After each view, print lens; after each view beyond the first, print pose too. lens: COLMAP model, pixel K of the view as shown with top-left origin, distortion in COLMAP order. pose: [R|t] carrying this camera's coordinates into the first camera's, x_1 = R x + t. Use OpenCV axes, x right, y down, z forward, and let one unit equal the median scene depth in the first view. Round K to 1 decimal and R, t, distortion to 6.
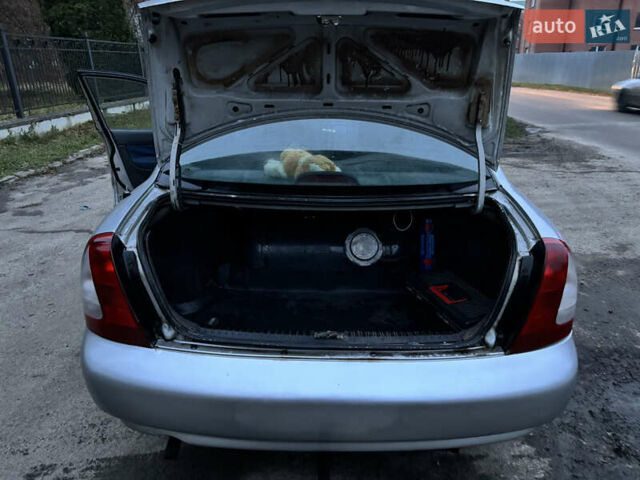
lens RADIAL K [[474.5, 0, 317.6], [0, 474.5, 245.8], [0, 0, 1]] dist [0.054740, -0.053750]
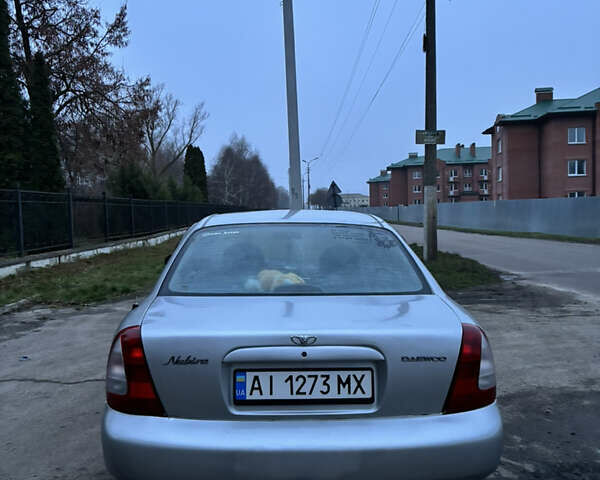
lens RADIAL K [[597.3, 0, 292.9], [0, 597.3, 231.3], [0, 0, 1]] dist [0.027390, 0.000000]
pose [[0.998813, -0.011473, 0.047347, -0.014575], [0.026290, 0.945155, -0.325562, 0.050858], [-0.041015, 0.326420, 0.944335, -0.122975]]
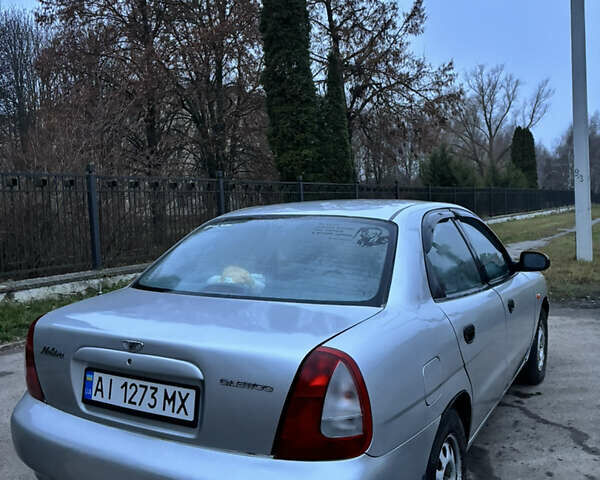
lens RADIAL K [[597.3, 0, 294.8], [0, 597.3, 237.7], [0, 0, 1]] dist [0.027390, 0.000000]
pose [[0.872277, 0.007667, -0.488951, 0.193371], [-0.153706, 0.953499, -0.259258, 0.019074], [0.464227, 0.301299, 0.832894, -0.035274]]
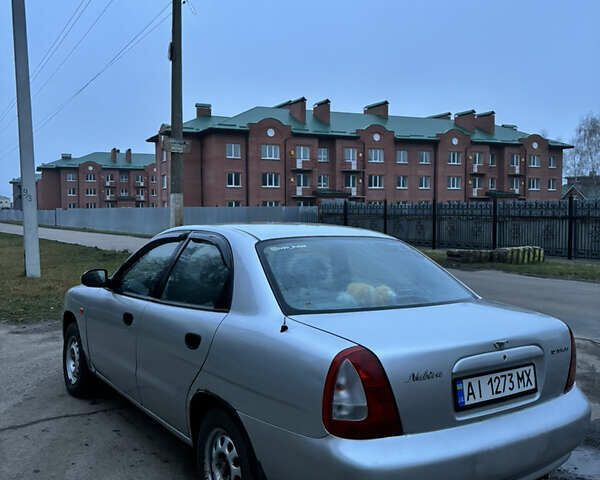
lens RADIAL K [[597.3, 0, 301.2], [0, 597.3, 239.9], [0, 0, 1]] dist [0.027390, 0.000000]
pose [[0.808715, -0.014723, 0.588017, -0.271828], [0.200970, 0.946442, -0.252701, 0.013522], [-0.552804, 0.322537, 0.768361, -0.041819]]
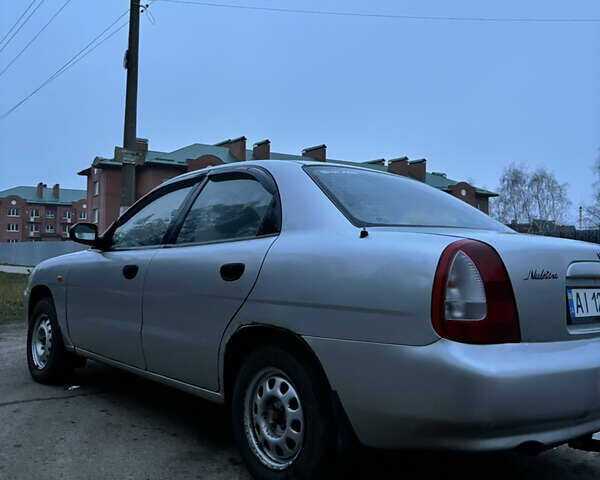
lens RADIAL K [[597.3, 0, 310.8], [0, 597.3, 240.3], [0, 0, 1]] dist [0.027390, 0.000000]
pose [[0.727663, 0.044547, 0.684487, -0.297223], [0.218792, 0.930691, -0.293163, 0.053716], [-0.650105, 0.363084, 0.667483, 0.059881]]
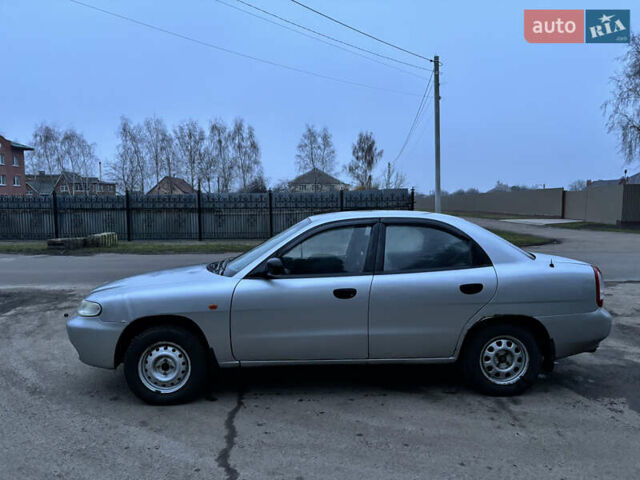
lens RADIAL K [[474.5, 0, 318.9], [0, 474.5, 242.2], [0, 0, 1]] dist [0.054740, -0.053750]
pose [[-0.050962, -0.069431, 0.996284, -0.557453], [0.365756, 0.926975, 0.083310, -0.172738], [-0.929315, 0.368642, -0.021846, 0.448334]]
